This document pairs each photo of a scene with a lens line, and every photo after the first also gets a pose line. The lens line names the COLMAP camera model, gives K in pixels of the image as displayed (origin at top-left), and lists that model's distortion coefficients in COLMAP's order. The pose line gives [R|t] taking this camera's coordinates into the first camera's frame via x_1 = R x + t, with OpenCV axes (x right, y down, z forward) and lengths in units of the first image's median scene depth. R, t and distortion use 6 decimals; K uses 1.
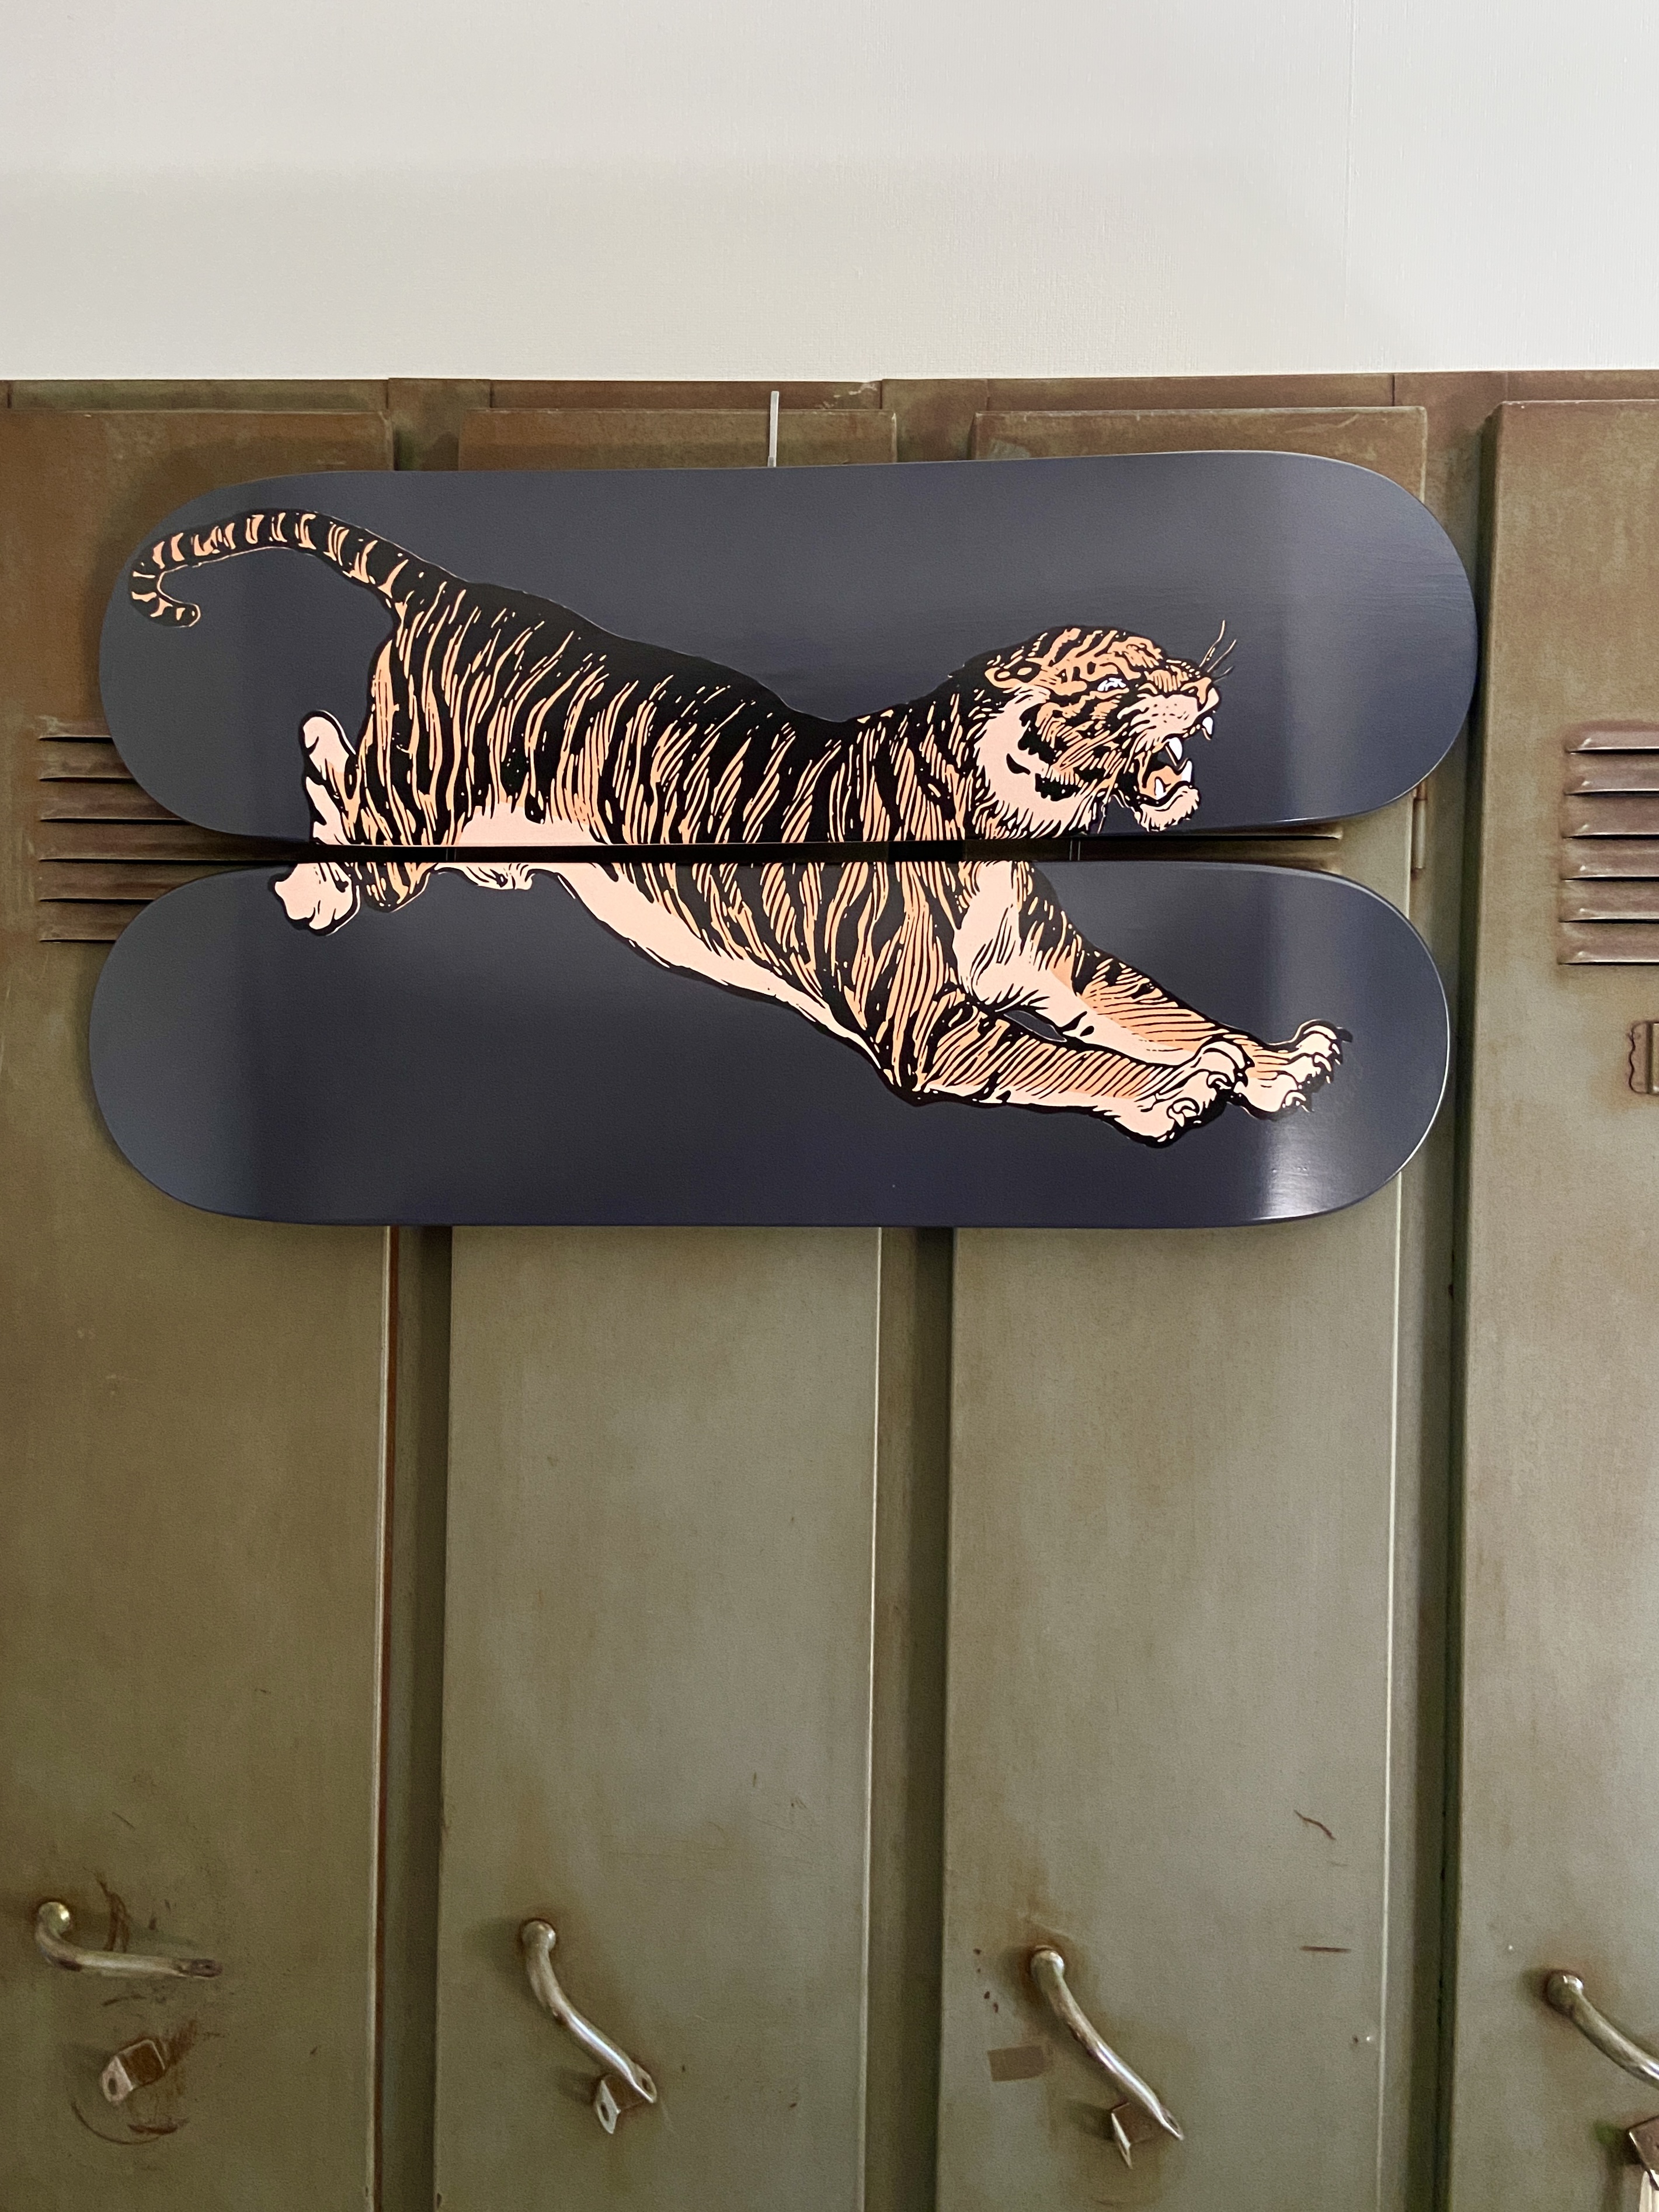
lens RADIAL K [[1728.2, 0, 772.8], [0, 1728.2, 1103.5], [0, 0, 1]] dist [0.110408, -0.146243]
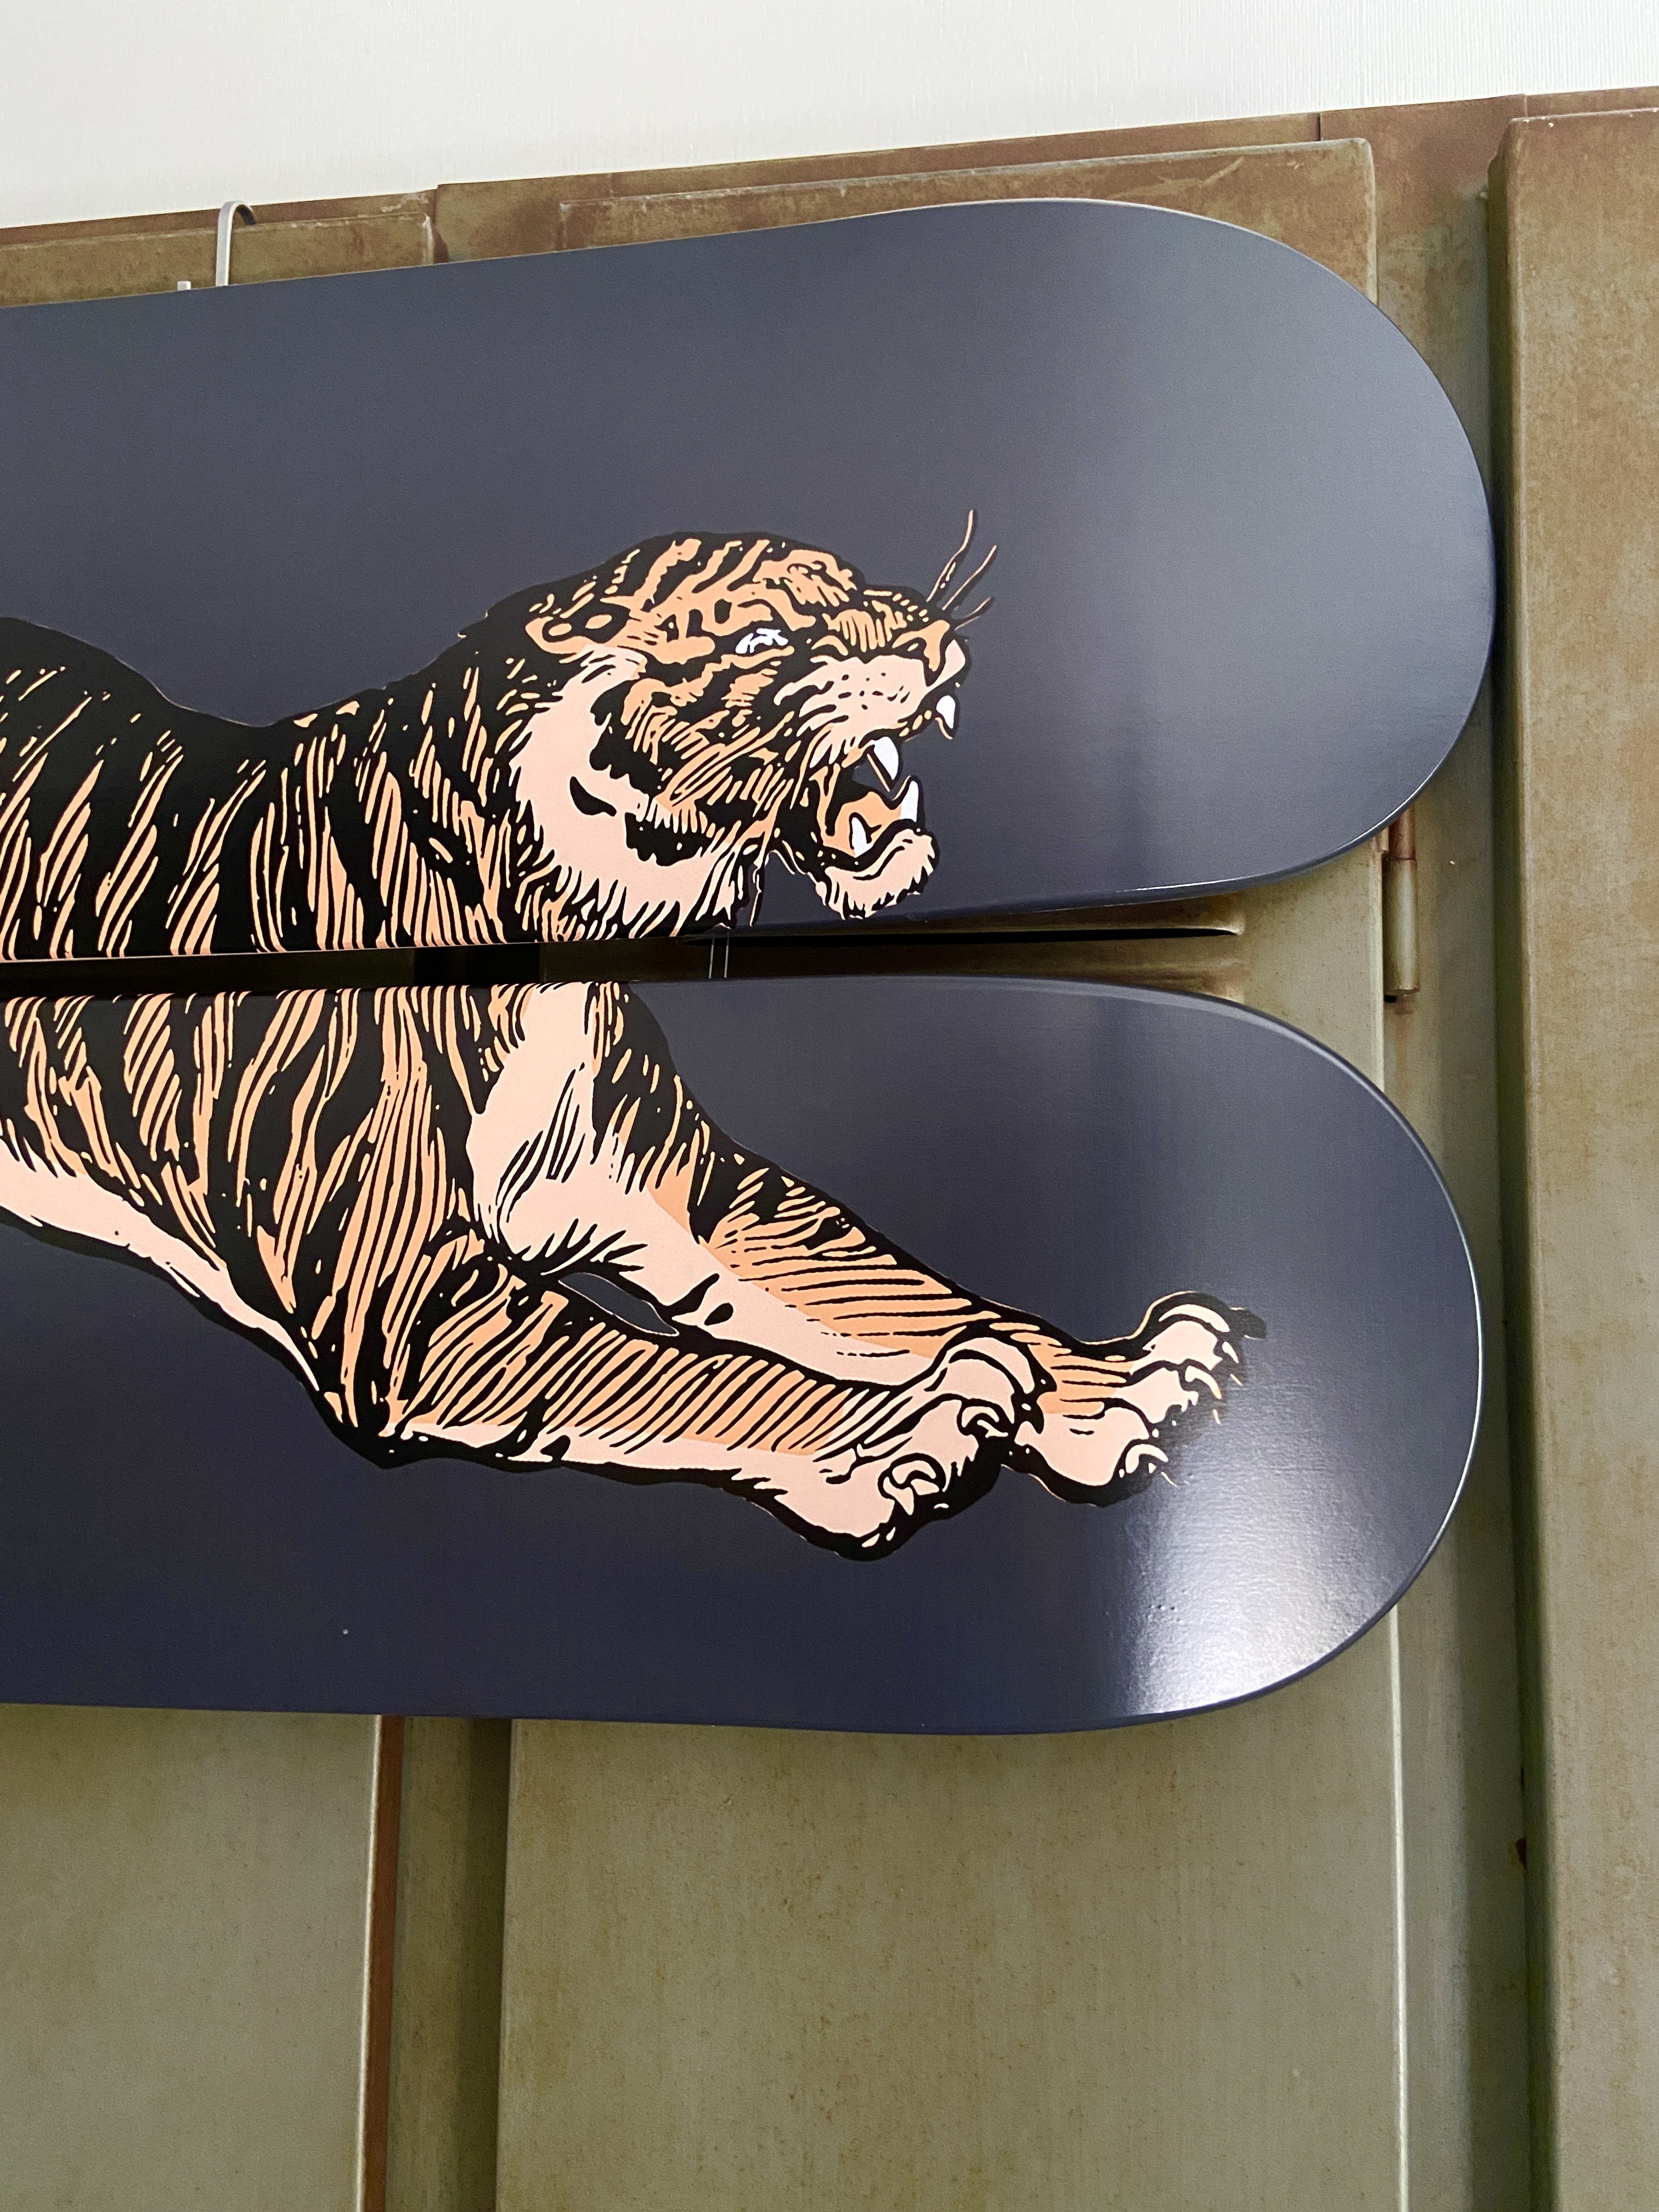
lens RADIAL K [[1673.6, 0, 829.5], [0, 1673.6, 1106.0], [0, 0, 1]] dist [0.099930, -0.127546]
pose [[0.996149, -0.012199, -0.086821, 0.254356], [0.001143, 0.991996, -0.126265, -0.040242], [0.087666, 0.125679, 0.988190, 0.522562]]
